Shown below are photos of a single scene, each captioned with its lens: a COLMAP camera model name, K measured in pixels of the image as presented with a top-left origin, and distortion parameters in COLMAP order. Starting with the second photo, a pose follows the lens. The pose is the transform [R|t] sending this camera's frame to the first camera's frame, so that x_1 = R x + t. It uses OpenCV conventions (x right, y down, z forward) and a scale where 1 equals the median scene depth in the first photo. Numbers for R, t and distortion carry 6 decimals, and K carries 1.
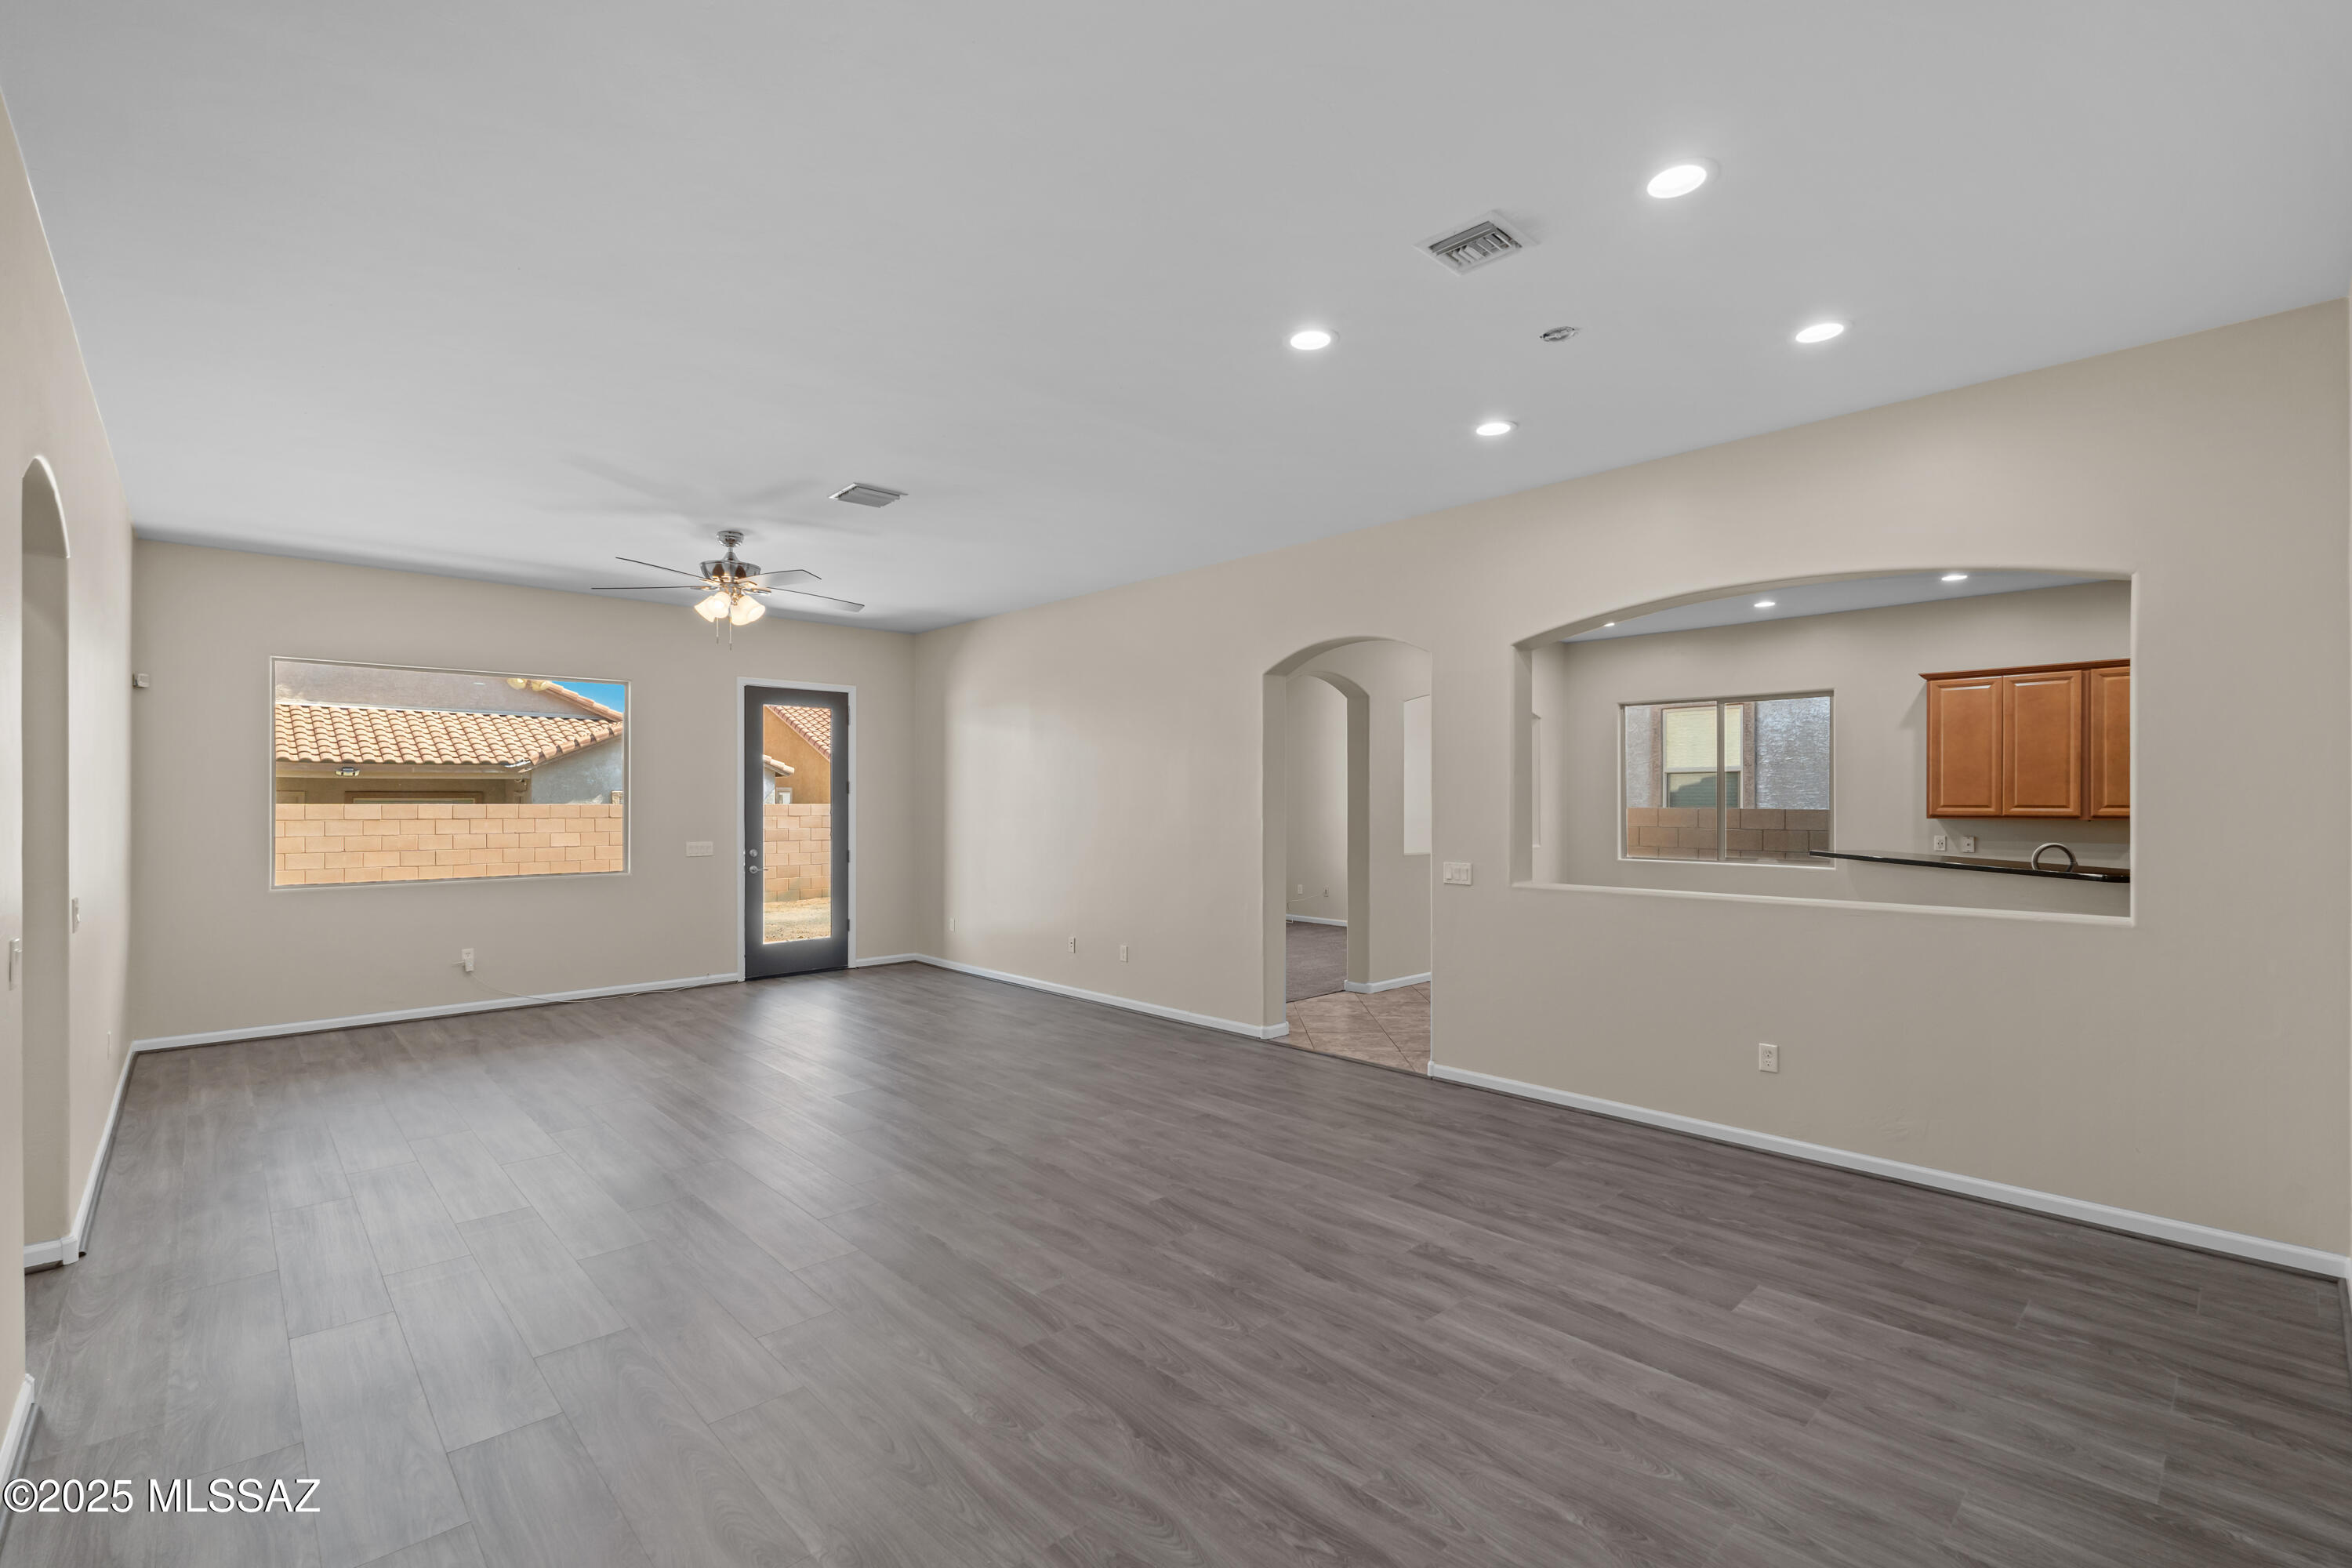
lens RADIAL K [[1032.1, 0, 1164.3], [0, 1032.1, 799.1], [0, 0, 1]] dist [-0.003826, 0.000091]
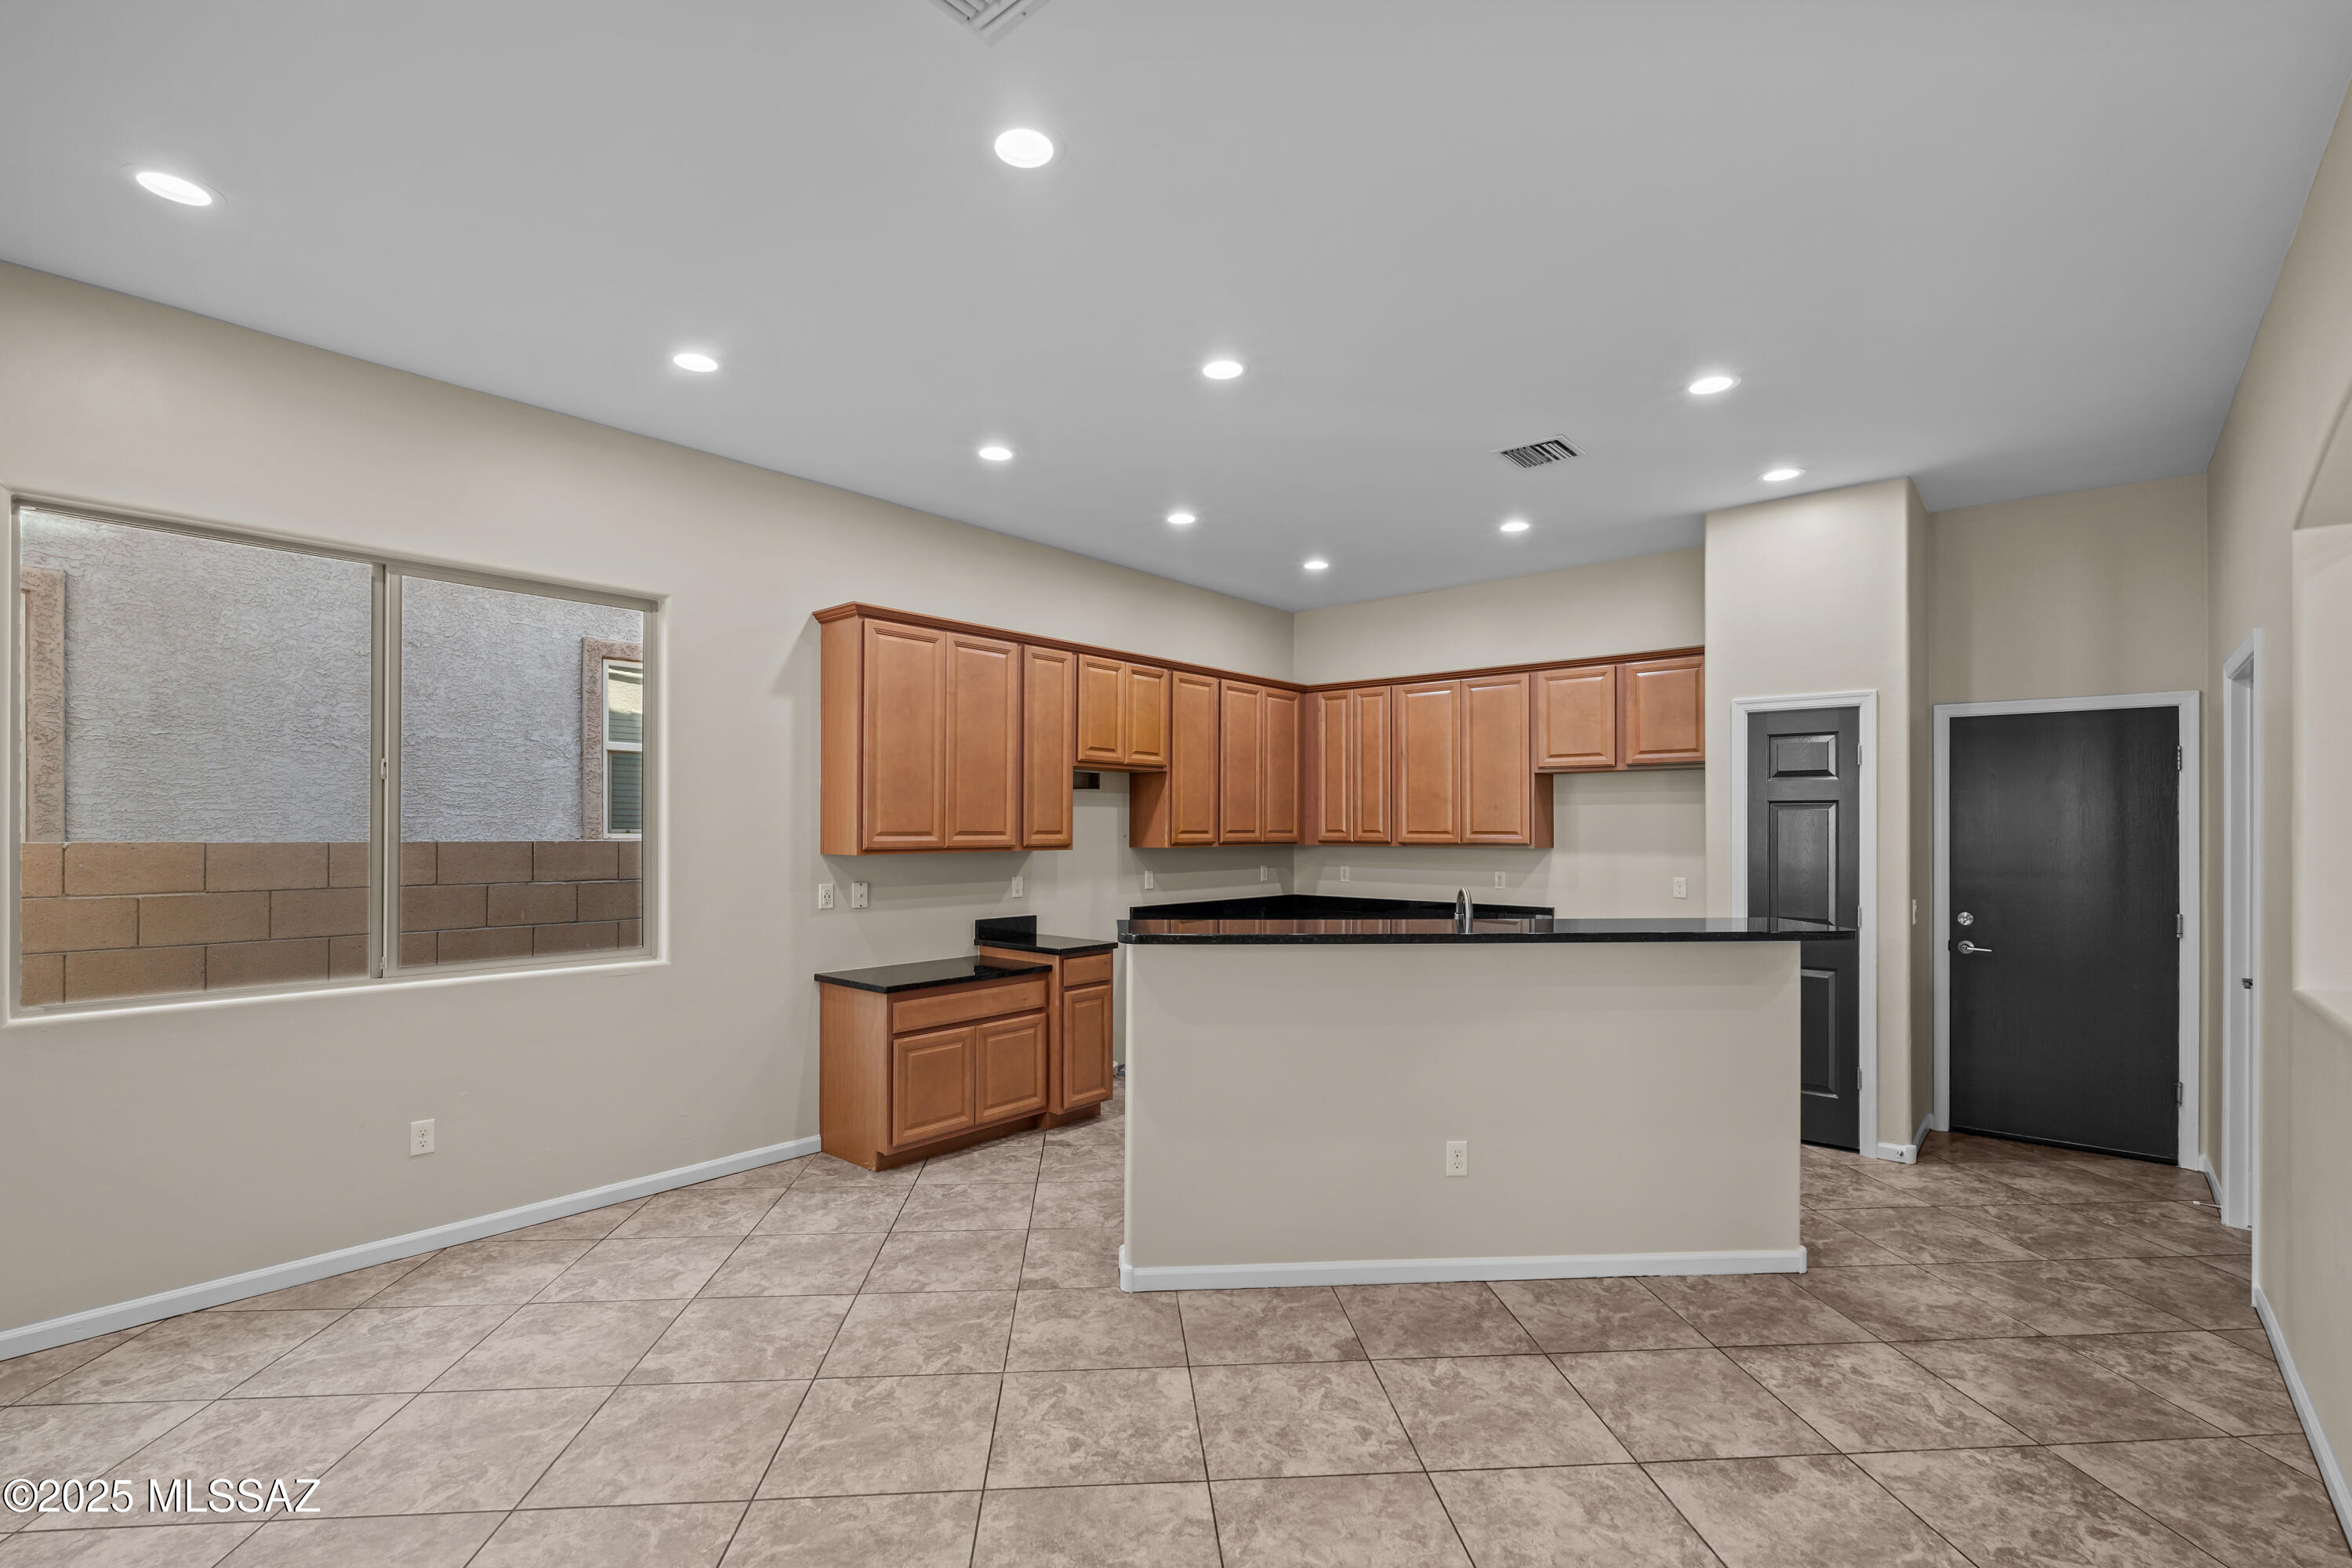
lens RADIAL K [[1032.1, 0, 1177.2], [0, 1032.1, 814.8], [0, 0, 1]] dist [-0.003826, 0.000091]
pose [[-0.114041, 0.011193, 0.993413, 0.150466], [-0.003260, 0.999927, -0.011641, 0.002634], [-0.993471, -0.004567, -0.113996, 0.921876]]
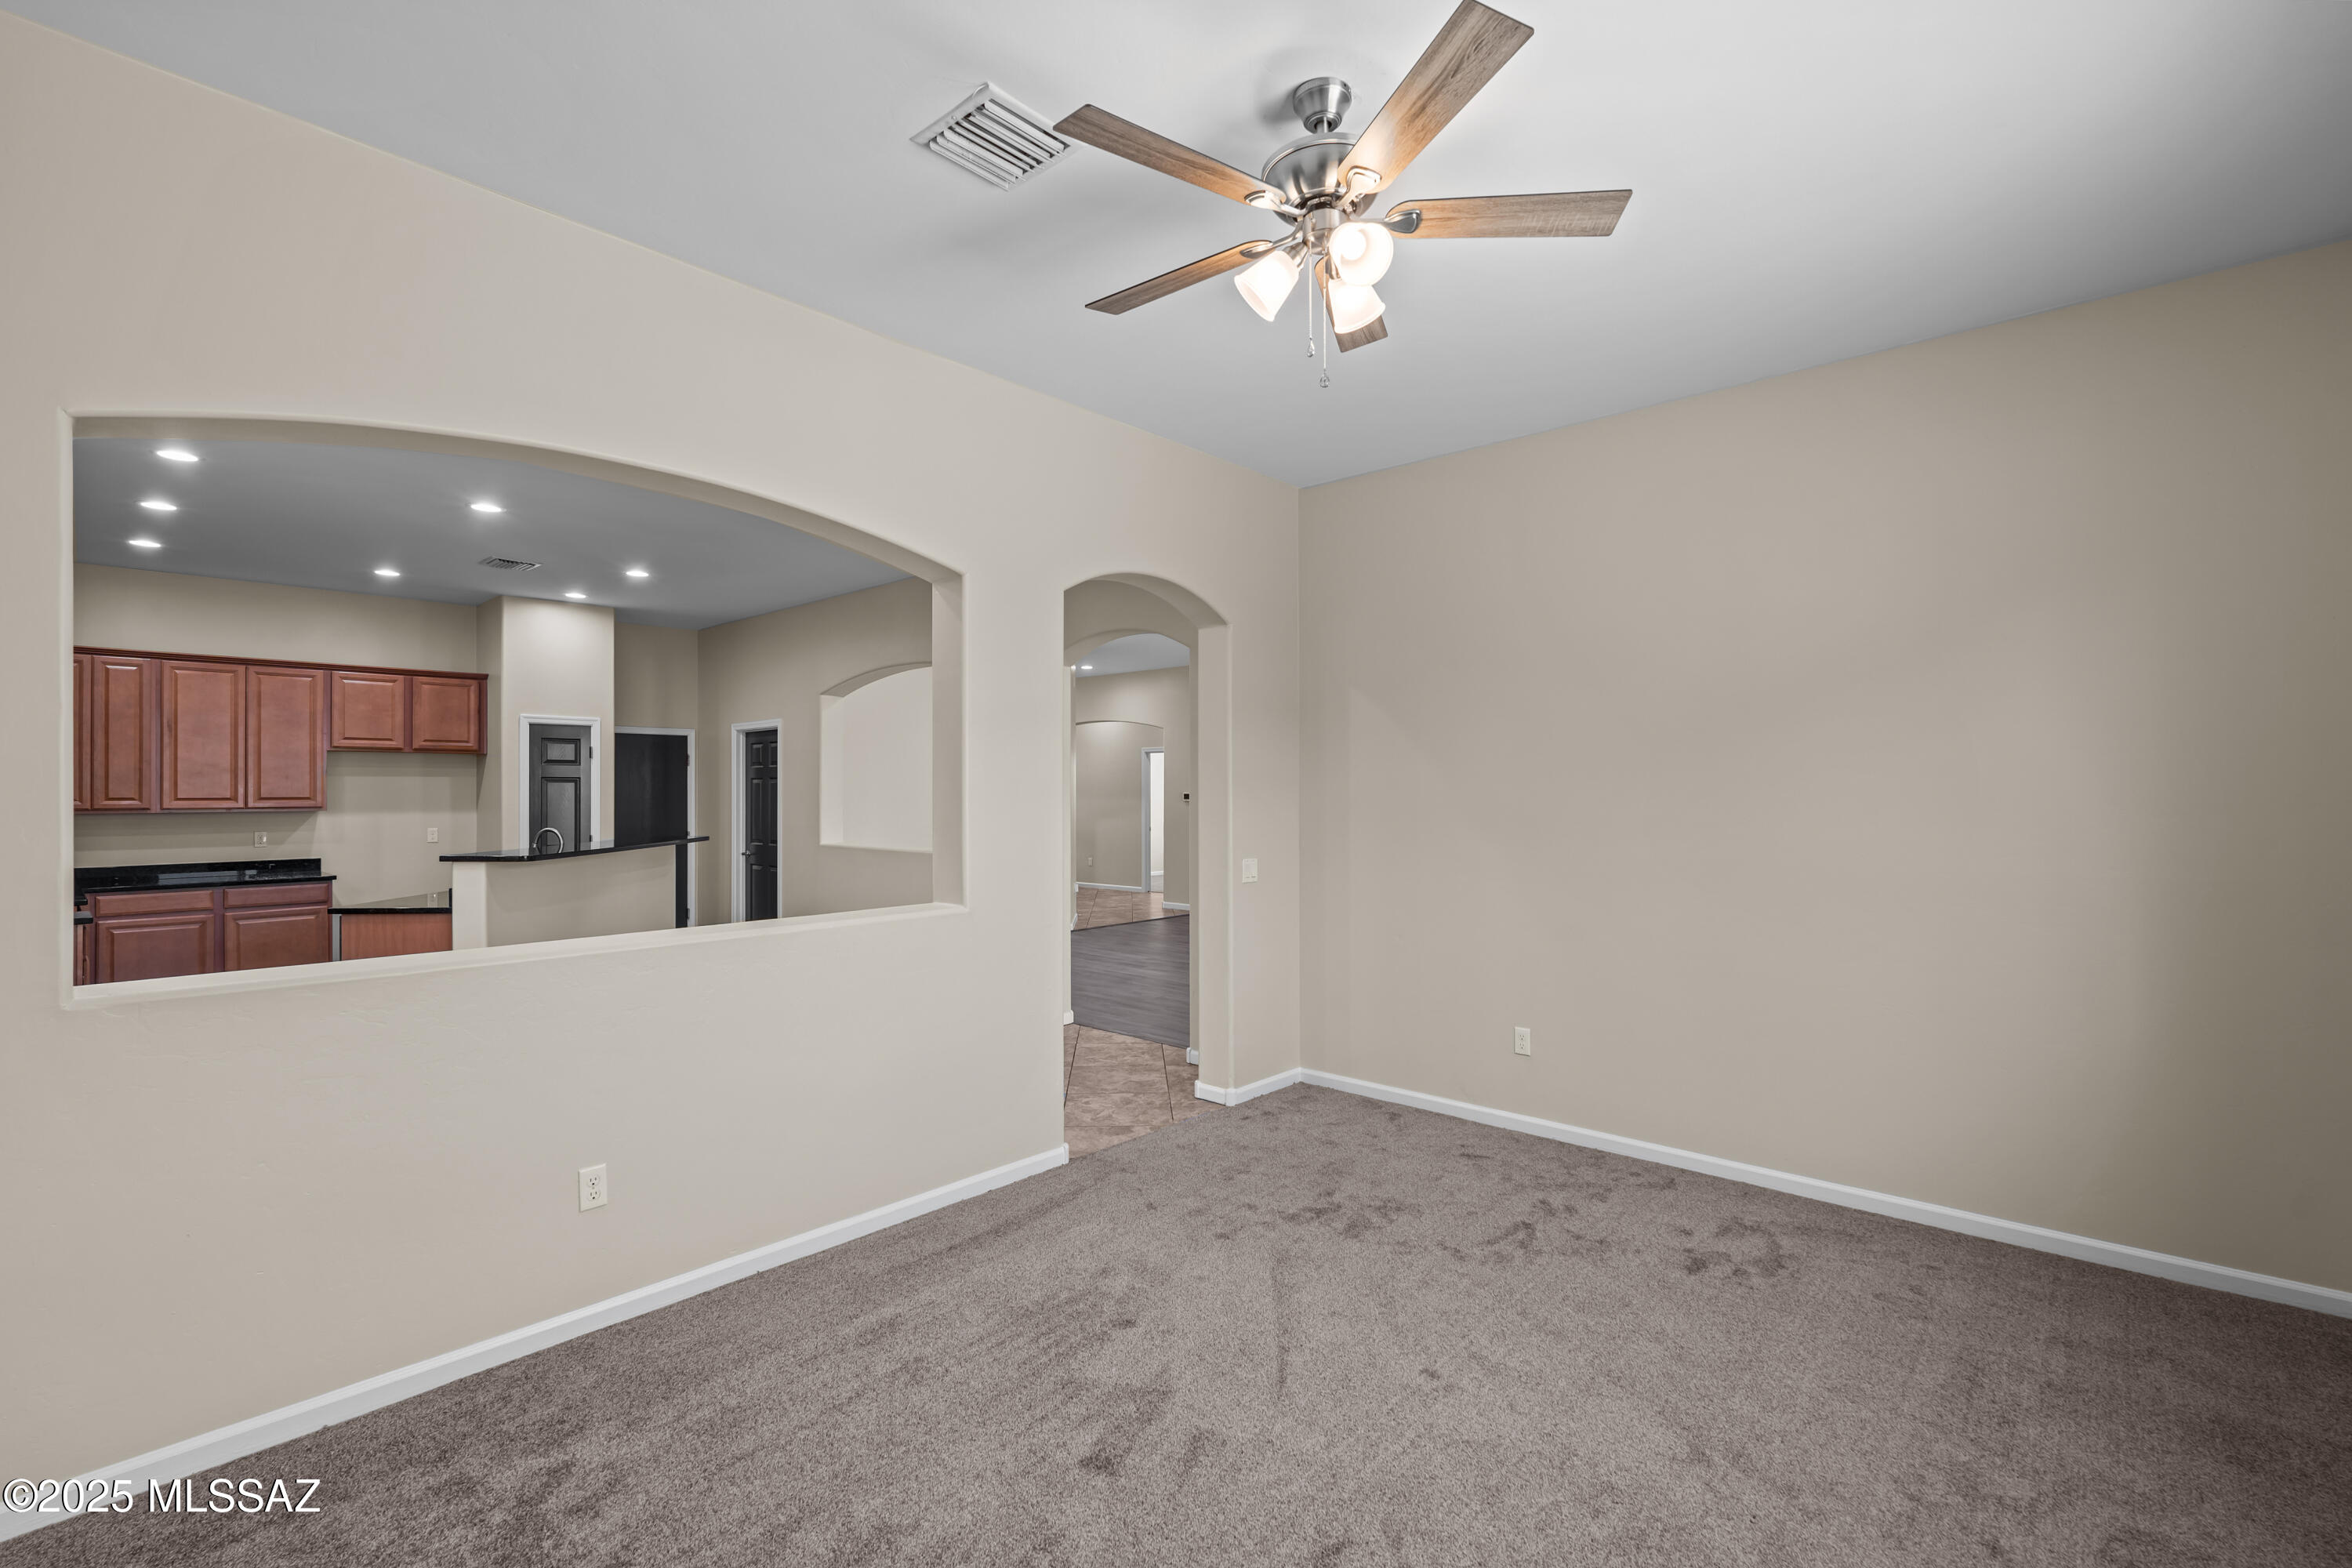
lens RADIAL K [[1032.1, 0, 1157.0], [0, 1032.1, 785.9], [0, 0, 1]] dist [-0.003826, 0.000091]
pose [[-0.996917, 0.004511, -0.078340, 0.185313], [0.004929, 0.999975, -0.005140, 0.003508], [0.078315, -0.005510, -0.996913, 1.627729]]
